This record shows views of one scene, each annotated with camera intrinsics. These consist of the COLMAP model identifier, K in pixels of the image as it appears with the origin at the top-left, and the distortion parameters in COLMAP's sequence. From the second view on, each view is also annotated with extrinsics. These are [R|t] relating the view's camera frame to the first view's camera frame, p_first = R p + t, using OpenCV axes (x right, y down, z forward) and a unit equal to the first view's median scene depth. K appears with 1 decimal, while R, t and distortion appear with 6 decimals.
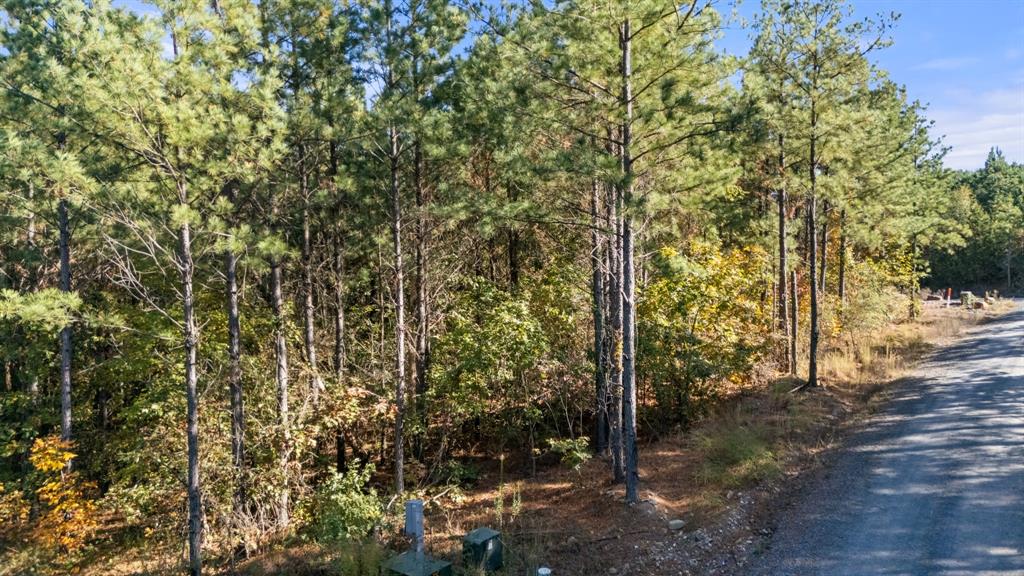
lens RADIAL K [[748.7, 0, 514.3], [0, 748.7, 285.2], [0, 0, 1]] dist [0.084660, -0.089133]
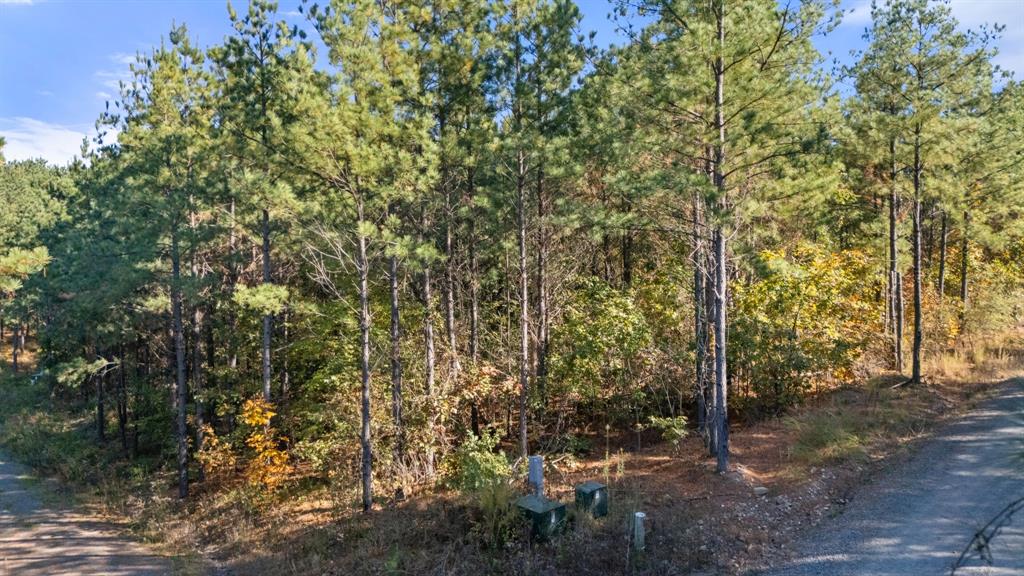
lens RADIAL K [[748.7, 0, 514.3], [0, 748.7, 285.2], [0, 0, 1]] dist [0.084660, -0.089133]
pose [[0.986910, 0.006405, -0.161143, 0.024868], [-0.006493, 0.999979, -0.000018, 0.003466], [0.161139, 0.001064, 0.986931, -0.188500]]
